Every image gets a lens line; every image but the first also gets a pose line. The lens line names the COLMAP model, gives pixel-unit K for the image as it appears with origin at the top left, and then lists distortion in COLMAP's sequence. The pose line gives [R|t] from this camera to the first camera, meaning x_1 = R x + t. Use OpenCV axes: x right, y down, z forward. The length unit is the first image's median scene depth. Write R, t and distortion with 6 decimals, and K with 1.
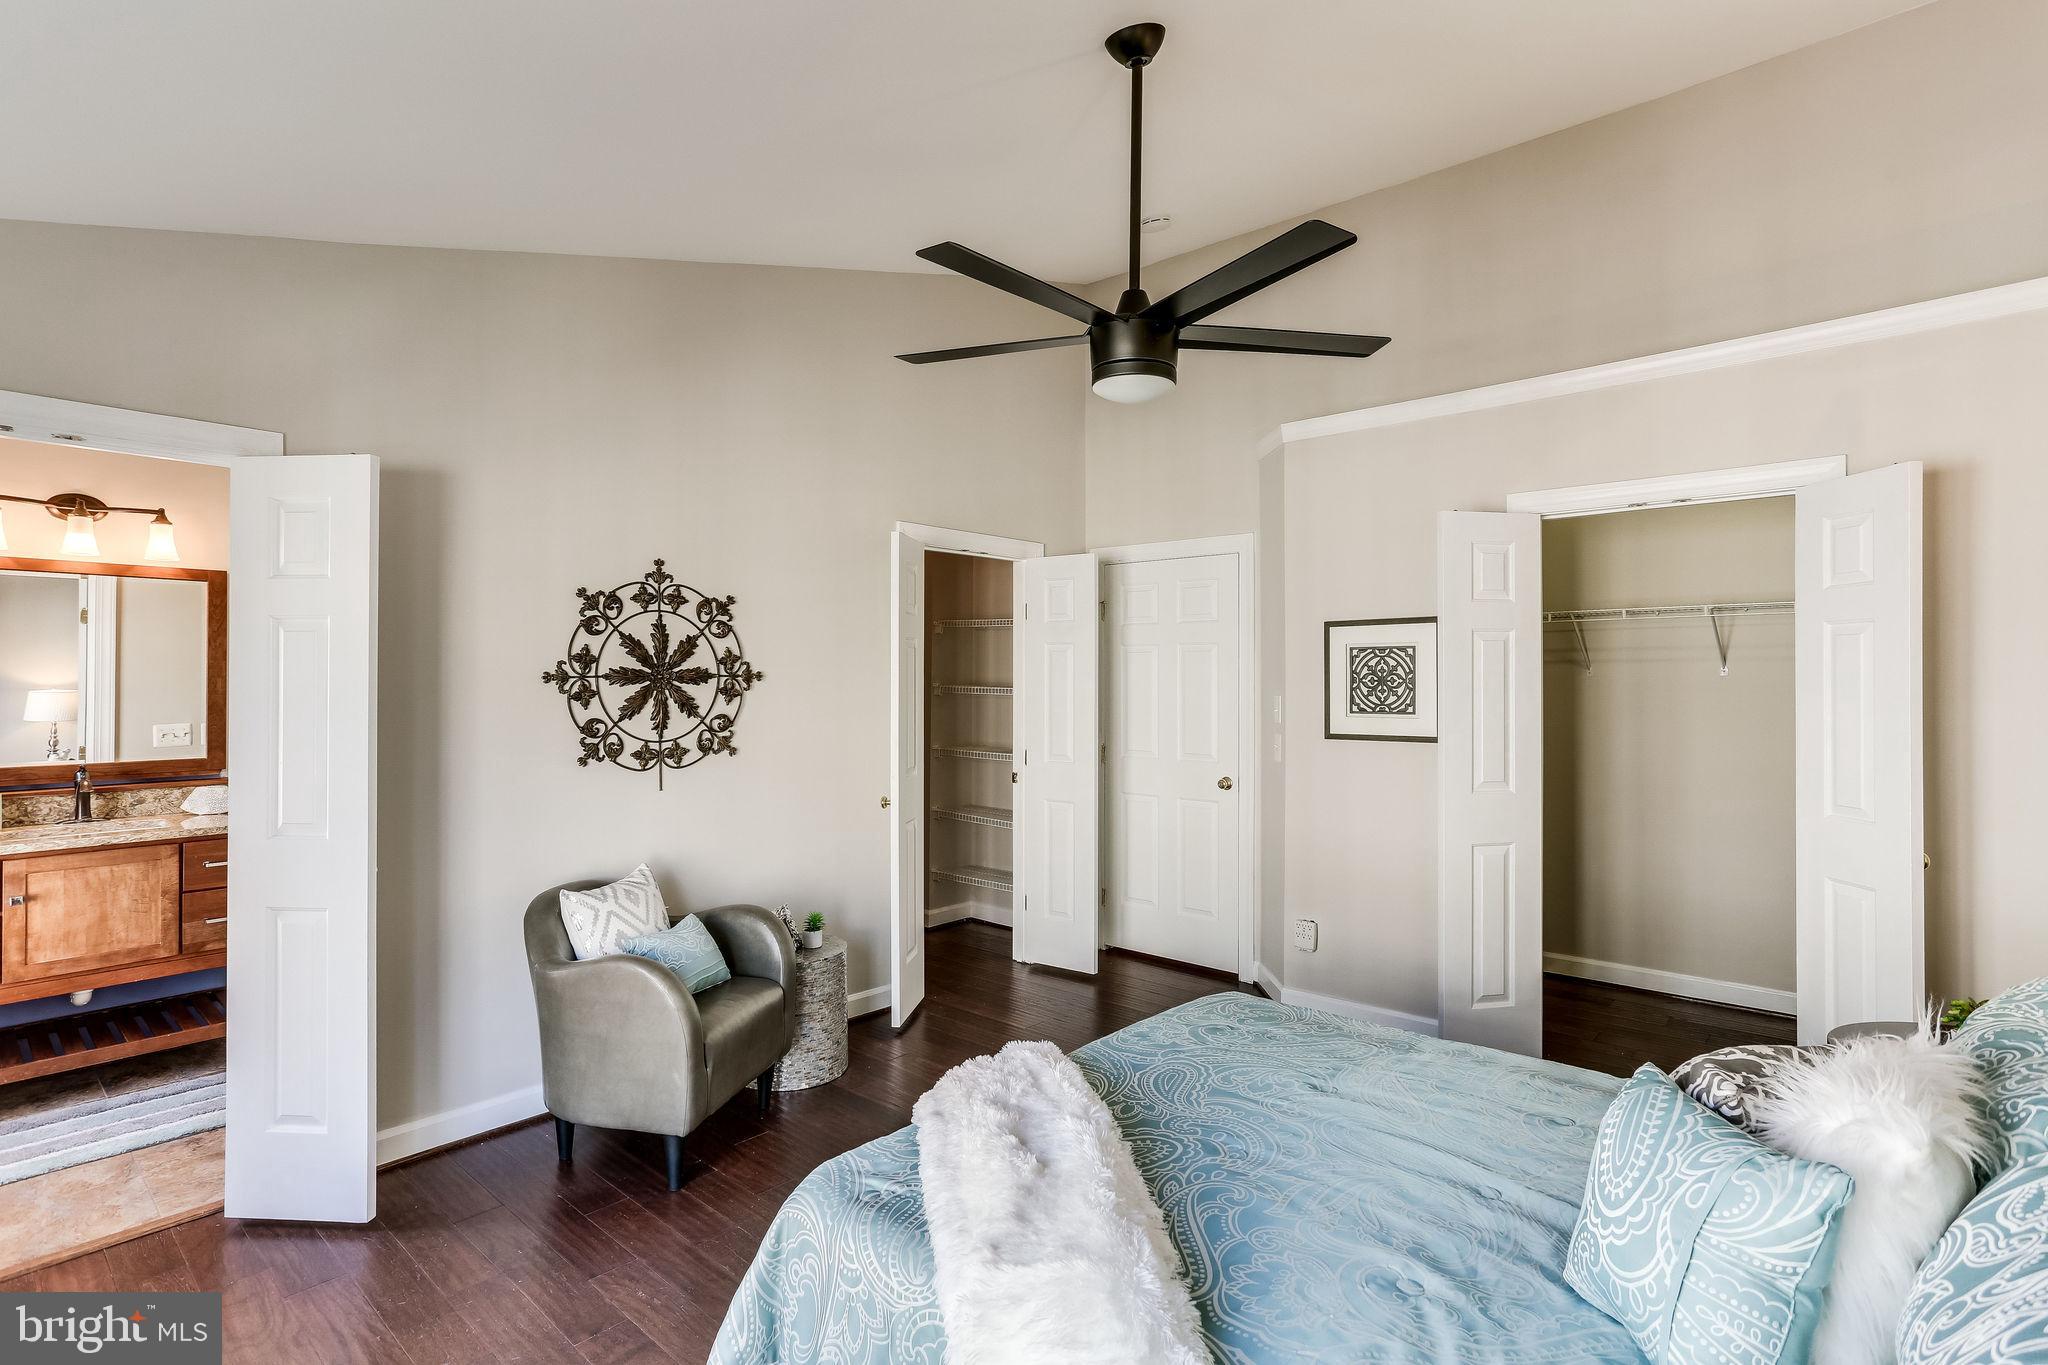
lens RADIAL K [[991.9, 0, 1017.0], [0, 991.9, 662.1], [0, 0, 1]] dist [-0.034067, 0.022381]
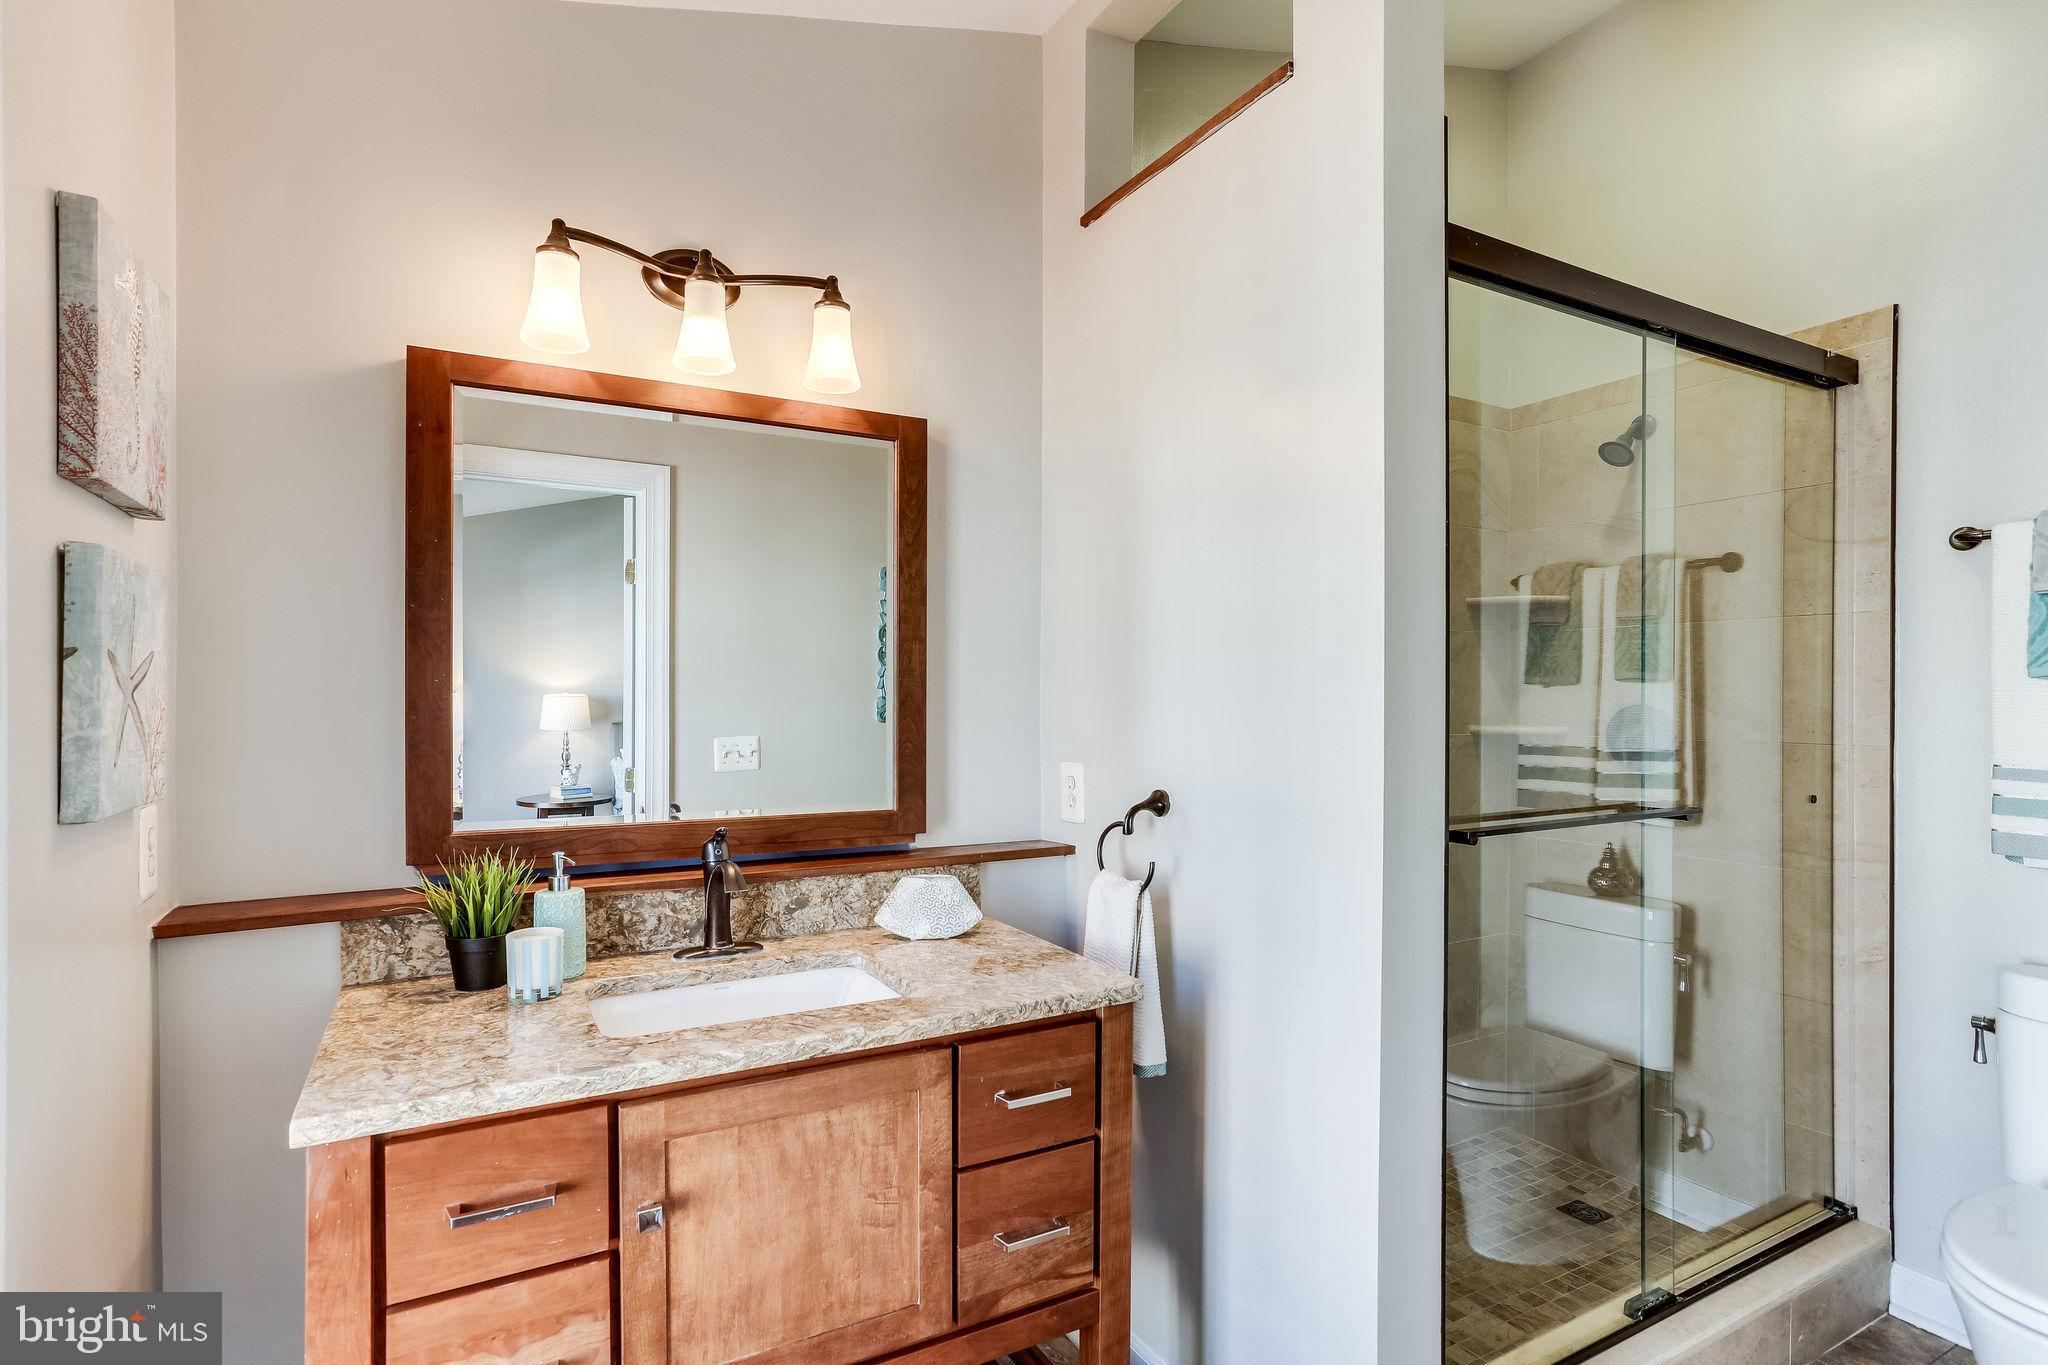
lens RADIAL K [[1016.0, 0, 1028.1], [0, 1016.0, 698.7], [0, 0, 1]] dist [-0.052048, 0.036476]
pose [[0.949819, 0.005331, -0.312753, -0.684634], [-0.001072, 0.999904, 0.013787, 0.041374], [0.312797, -0.012760, 0.949734, 0.616445]]
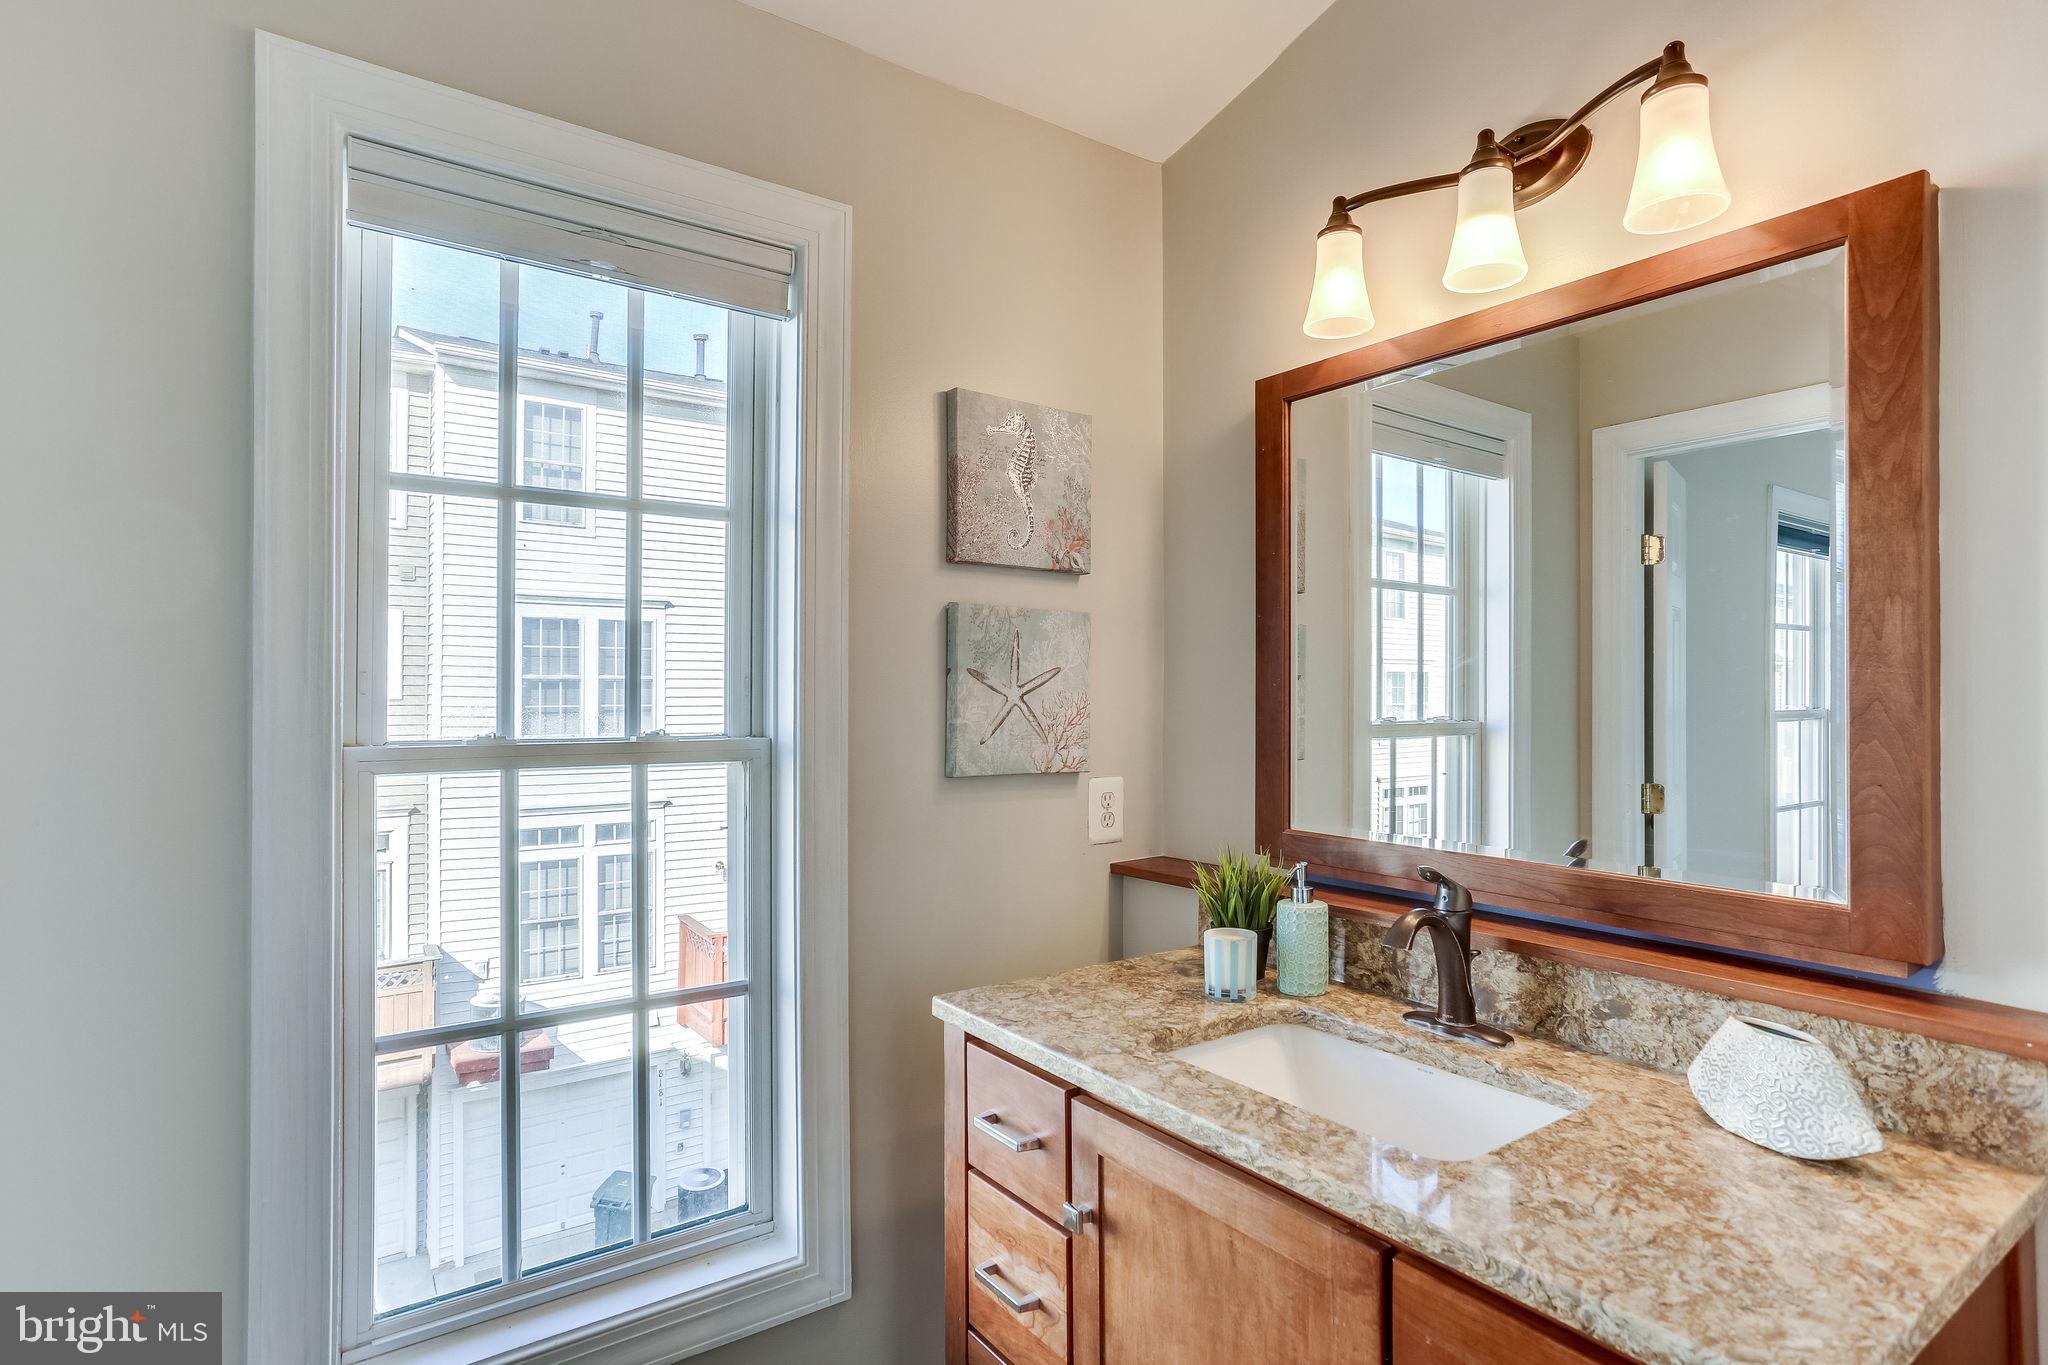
lens RADIAL K [[1045.7, 0, 1016.9], [0, 1045.7, 688.4], [0, 0, 1]] dist [-0.035511, 0.030477]
pose [[-0.219527, -0.004343, -0.975597, -0.565901], [0.009192, 0.999936, -0.006519, 0.043485], [0.975563, -0.010399, -0.219473, 0.942859]]
